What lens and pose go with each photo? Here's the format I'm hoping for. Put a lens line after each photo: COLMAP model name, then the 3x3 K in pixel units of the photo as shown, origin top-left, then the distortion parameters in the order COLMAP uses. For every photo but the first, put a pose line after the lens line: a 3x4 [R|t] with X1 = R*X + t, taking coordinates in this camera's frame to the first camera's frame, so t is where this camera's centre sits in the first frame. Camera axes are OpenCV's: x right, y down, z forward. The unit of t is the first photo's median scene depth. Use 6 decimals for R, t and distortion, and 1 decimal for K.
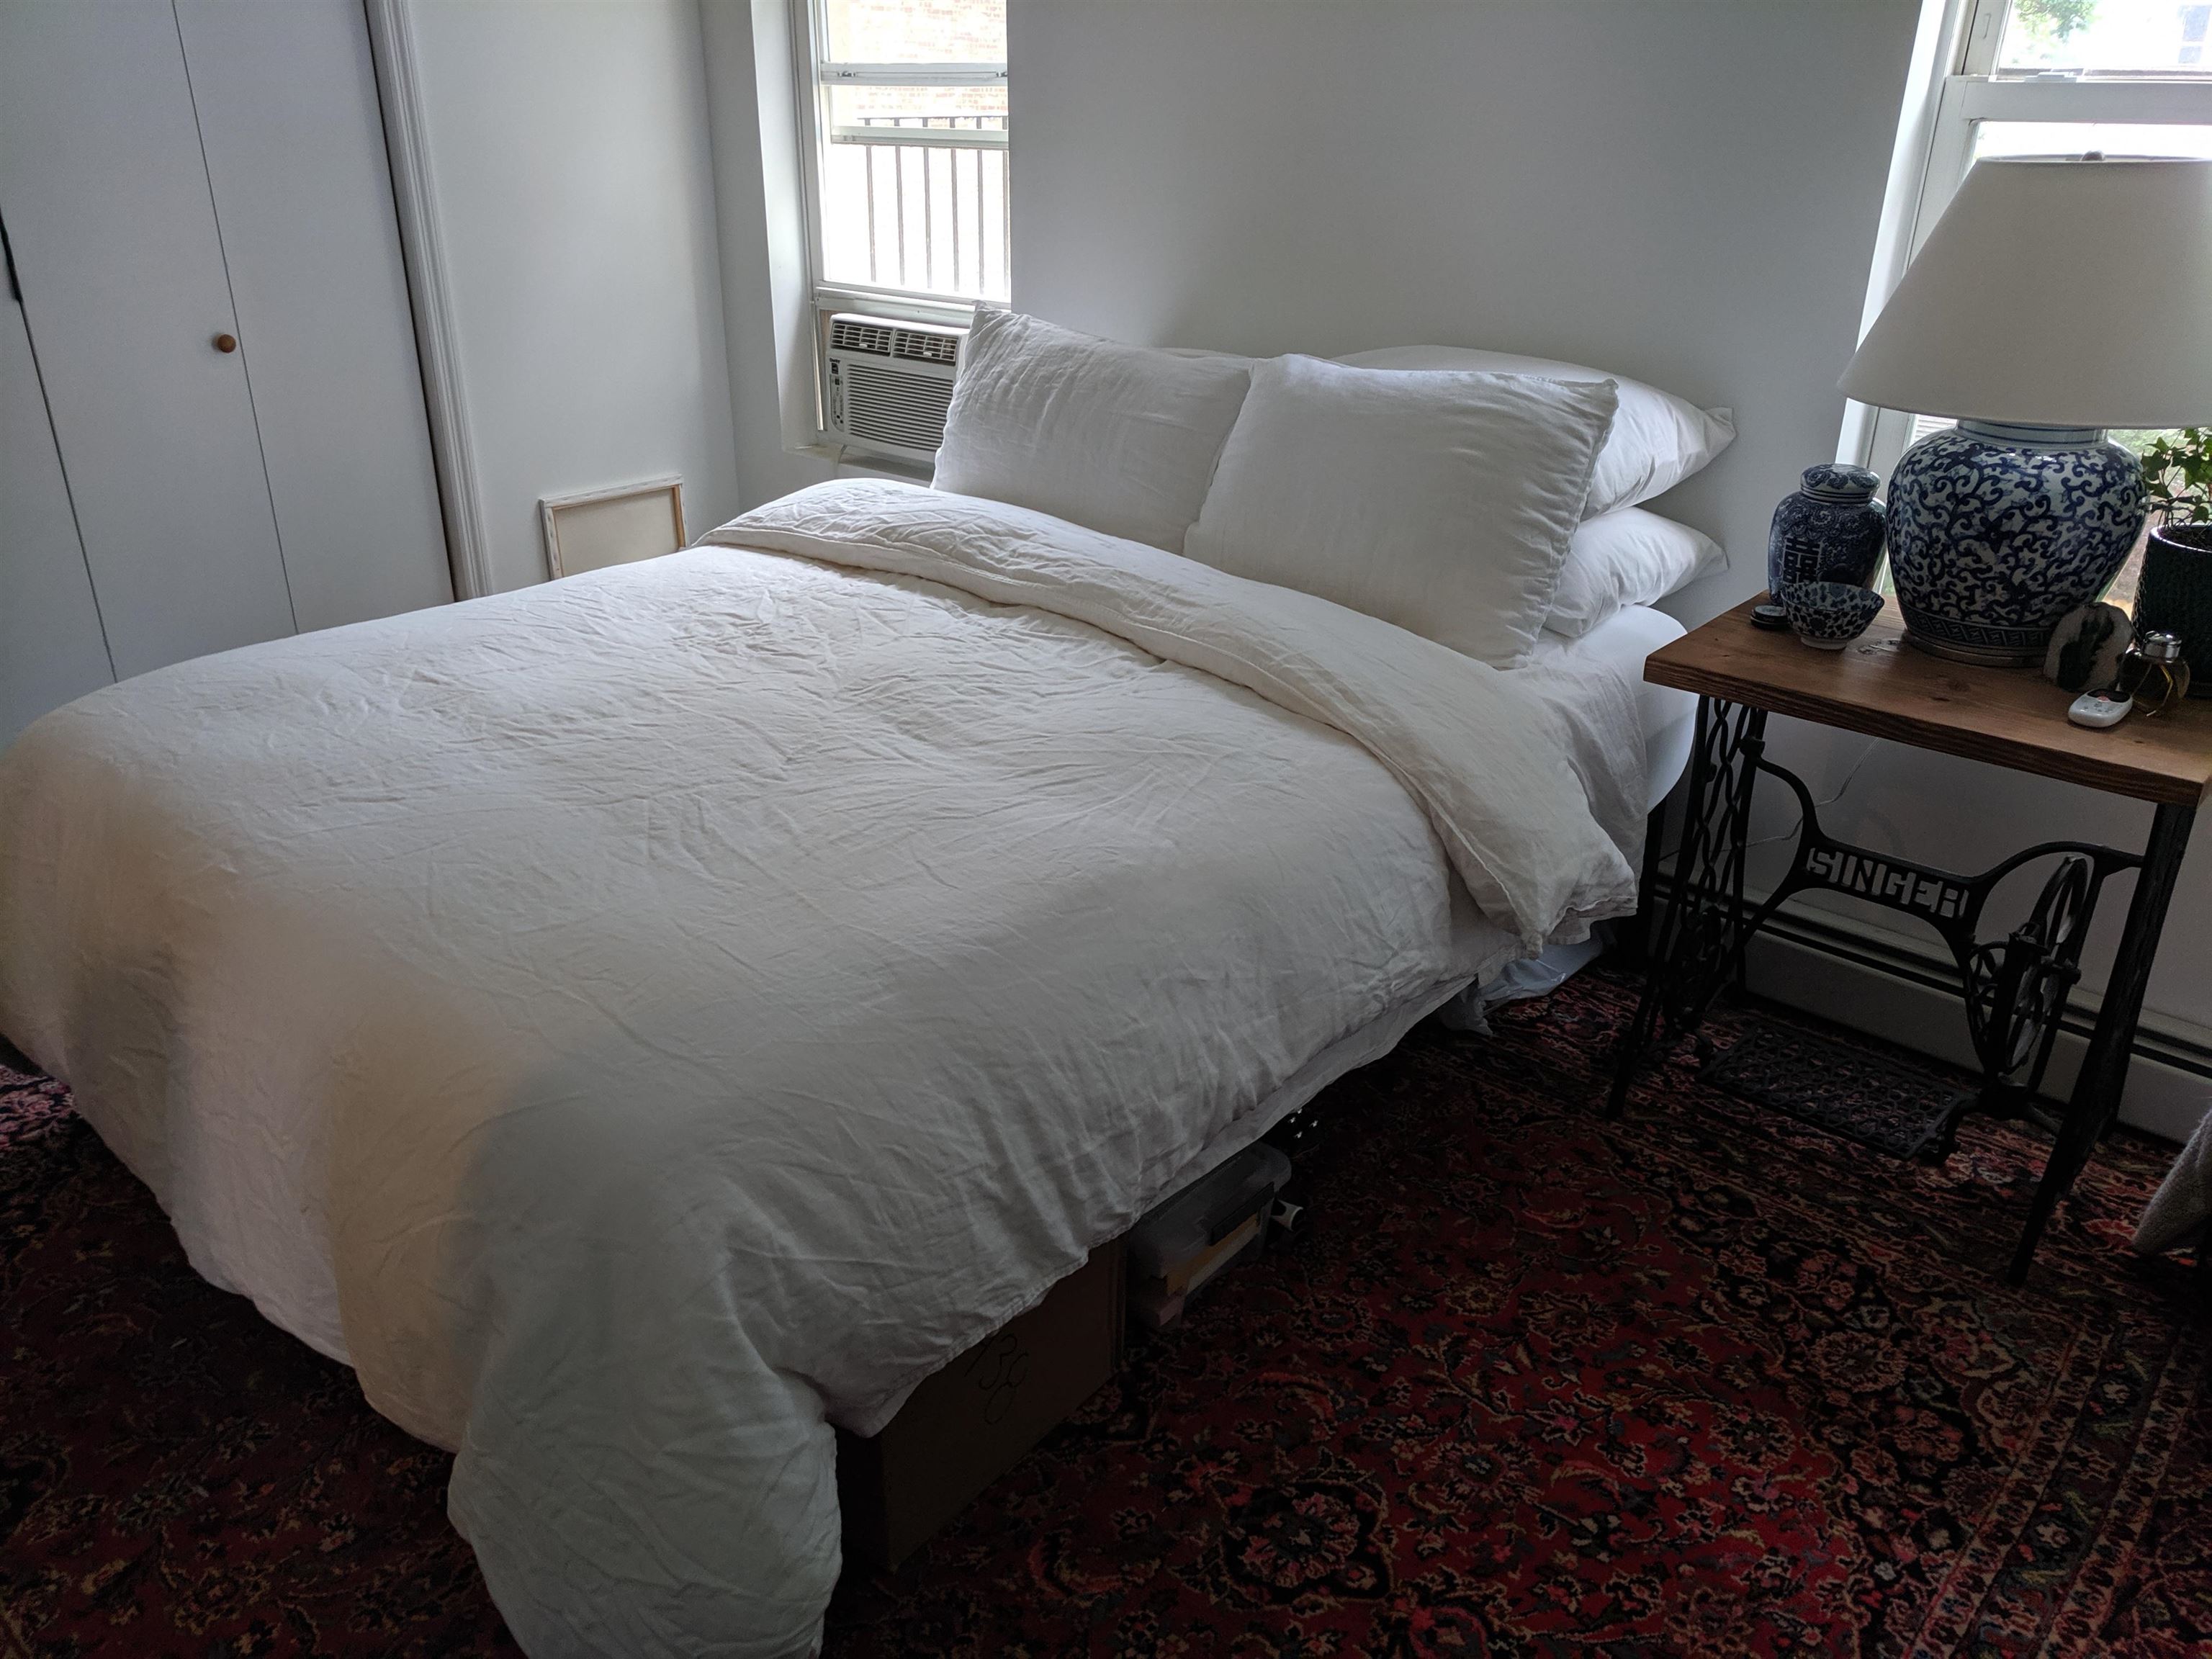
lens RADIAL K [[1681.8, 0, 1106.0], [0, 1681.8, 829.5], [0, 0, 1]] dist [0.002674, 0.012412]
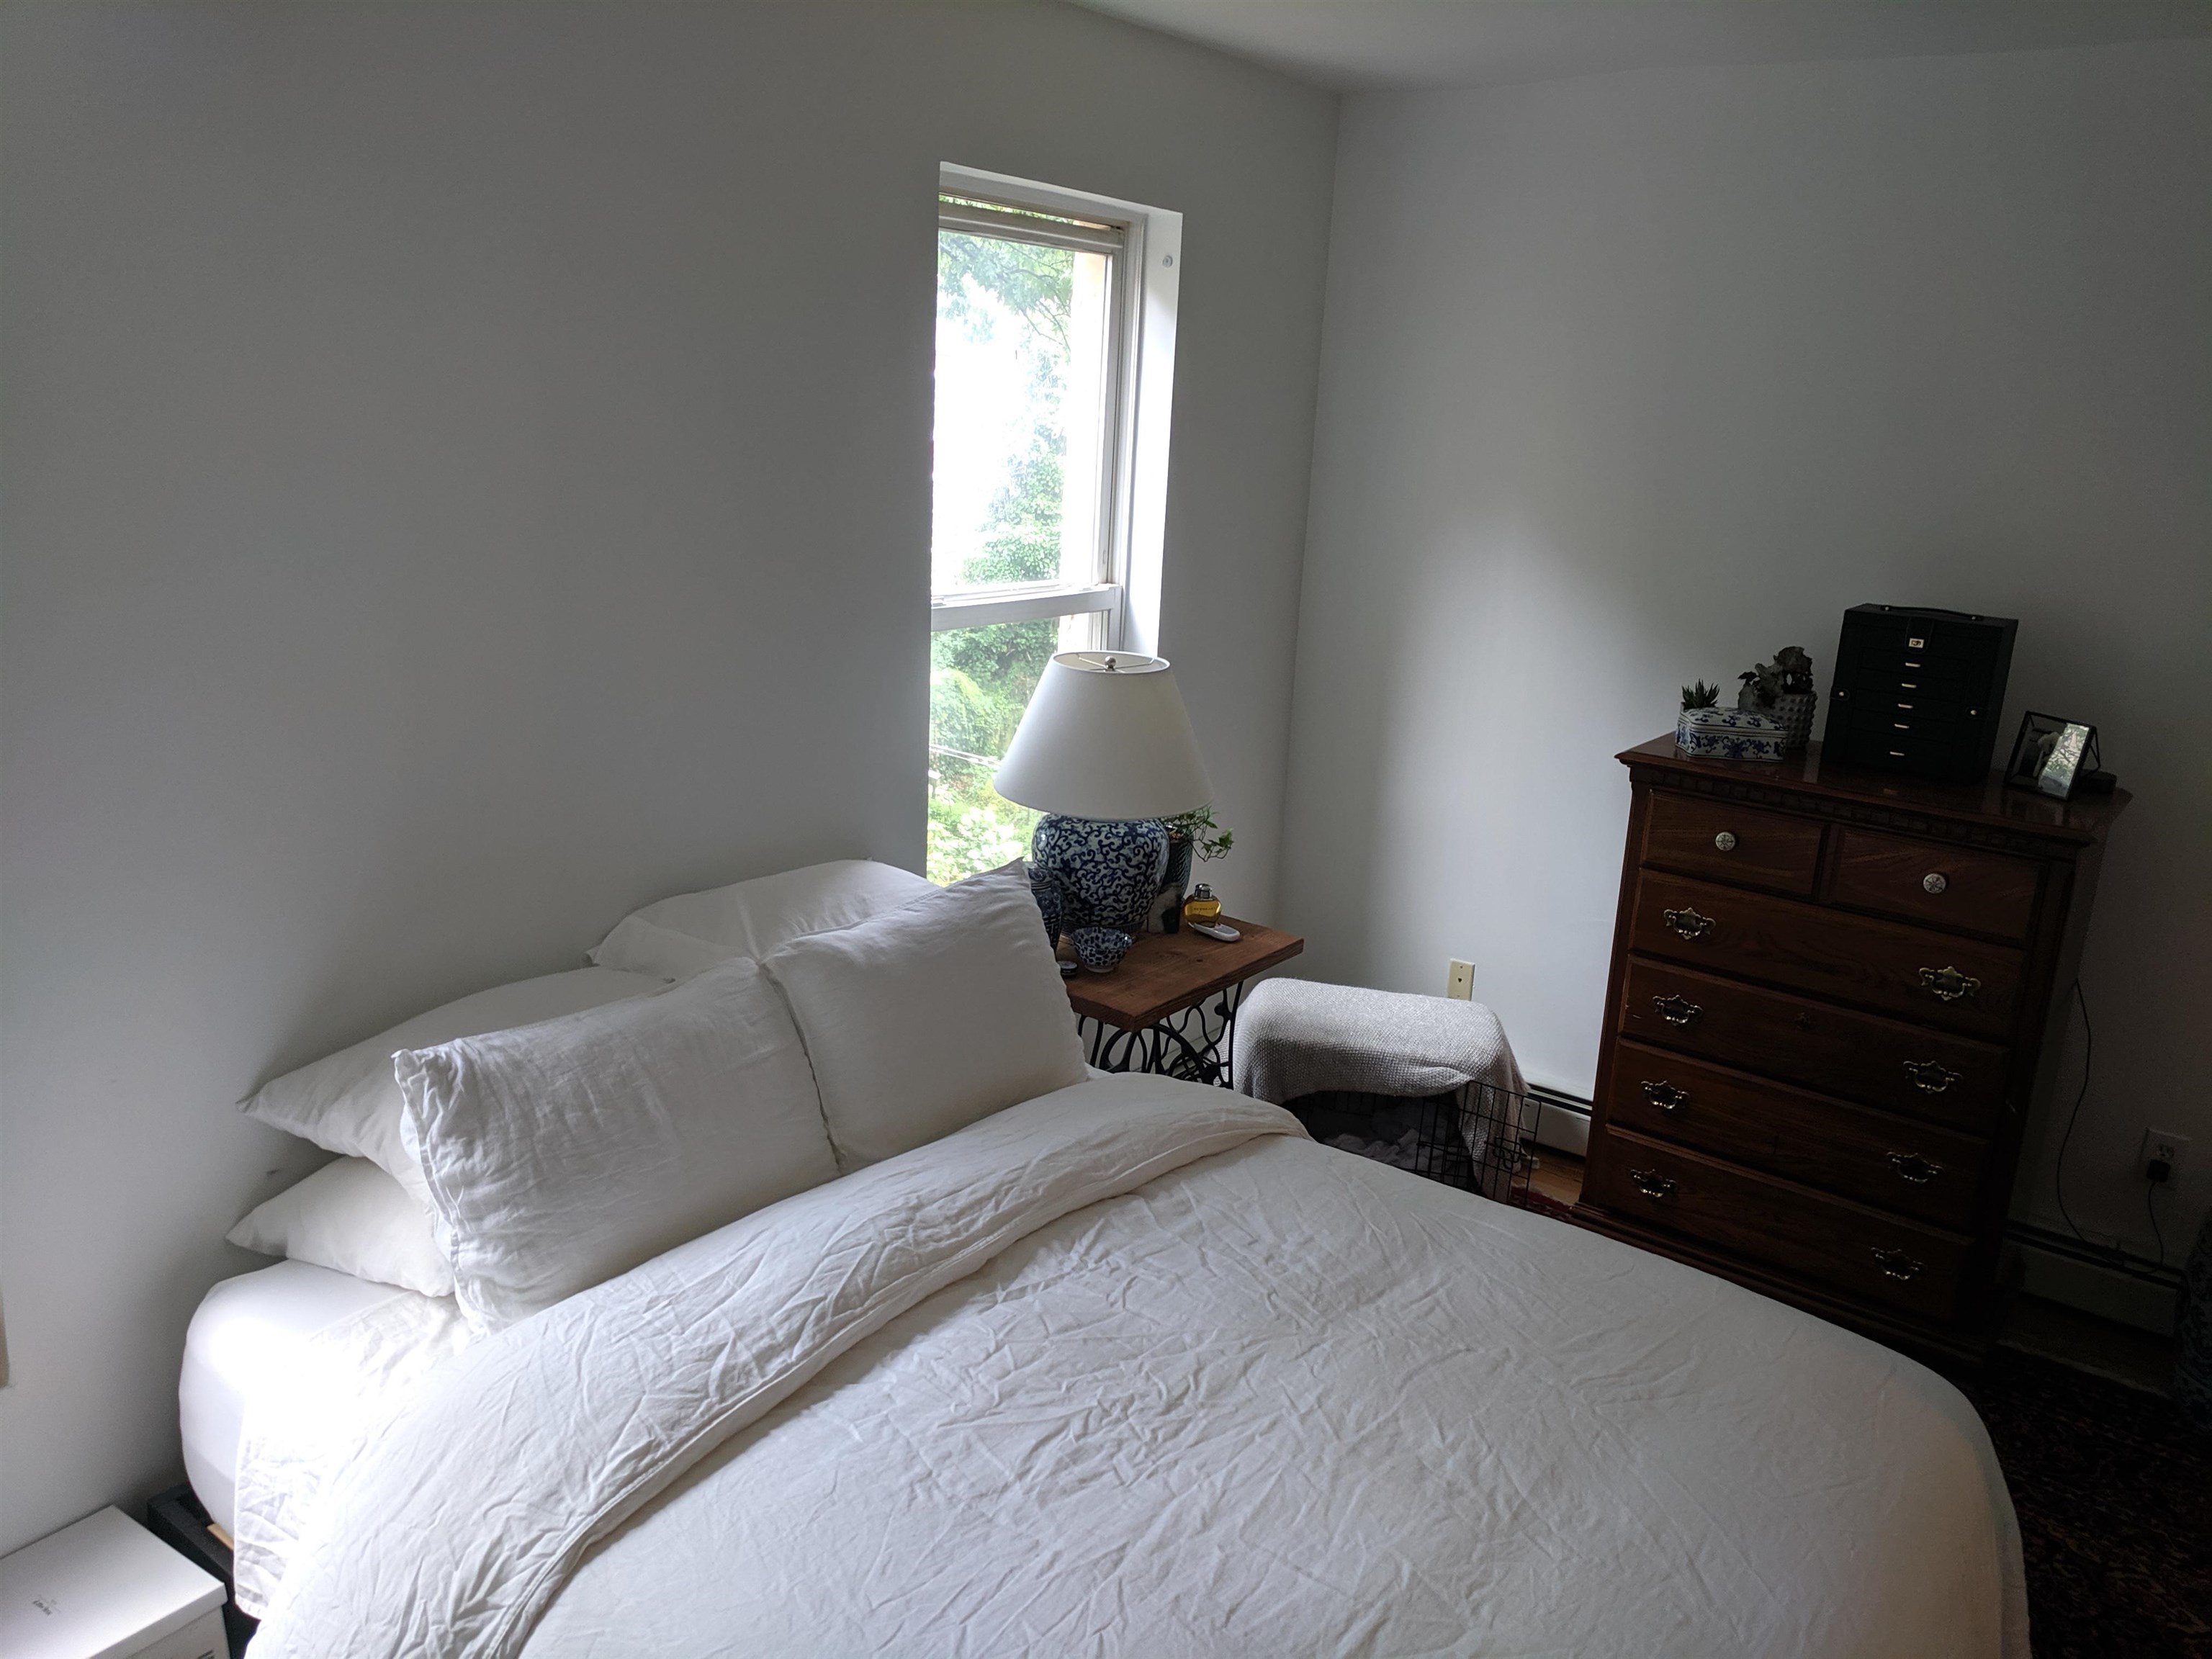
lens RADIAL K [[1681.8, 0, 1106.0], [0, 1681.8, 829.5], [0, 0, 1]] dist [0.002674, 0.012412]
pose [[-0.104980, -0.270460, 0.956990, -0.937641], [0.360414, 0.886539, 0.290086, -0.624194], [-0.926866, 0.375366, 0.004409, 0.889508]]
